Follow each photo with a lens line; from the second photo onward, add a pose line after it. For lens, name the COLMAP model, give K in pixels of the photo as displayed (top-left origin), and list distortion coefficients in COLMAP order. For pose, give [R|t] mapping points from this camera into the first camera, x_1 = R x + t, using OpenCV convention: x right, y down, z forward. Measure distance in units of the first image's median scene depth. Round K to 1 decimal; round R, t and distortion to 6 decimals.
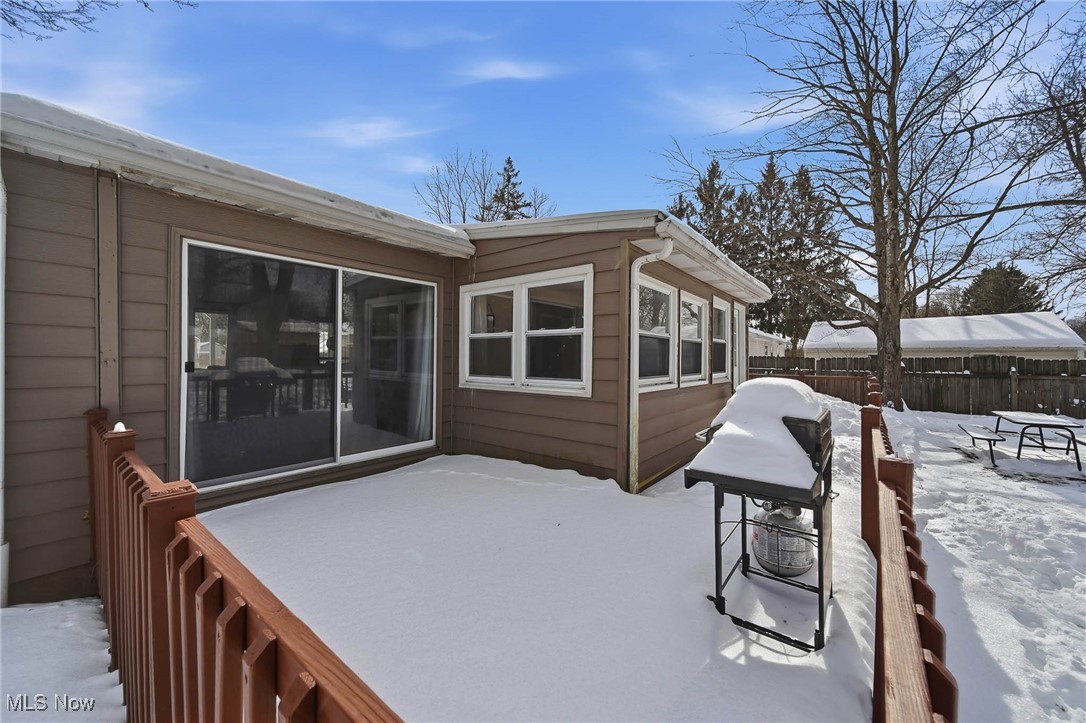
lens RADIAL K [[404.4, 0, 539.4], [0, 404.4, 348.8], [0, 0, 1]] dist [-0.000538, -0.000135]
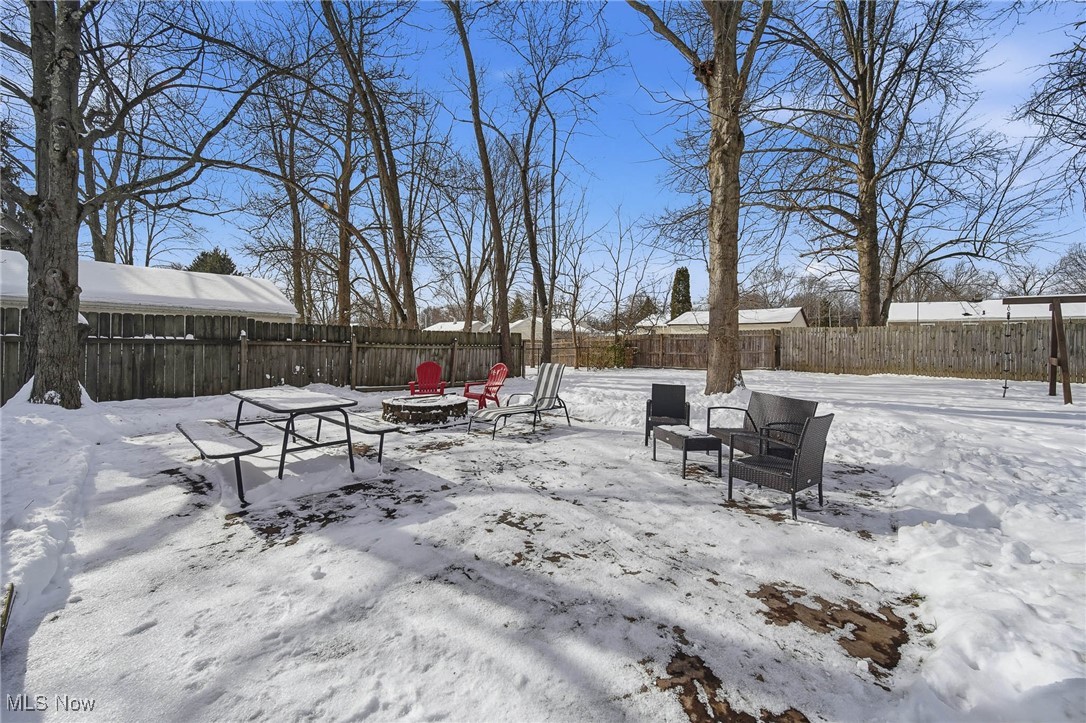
lens RADIAL K [[404.4, 0, 539.4], [0, 404.4, 348.8], [0, 0, 1]] dist [-0.000538, -0.000135]
pose [[0.037209, -0.010214, 0.999255, 0.394257], [-0.039104, 0.999167, 0.011669, 0.048491], [-0.998542, -0.039509, 0.036779, 0.382398]]
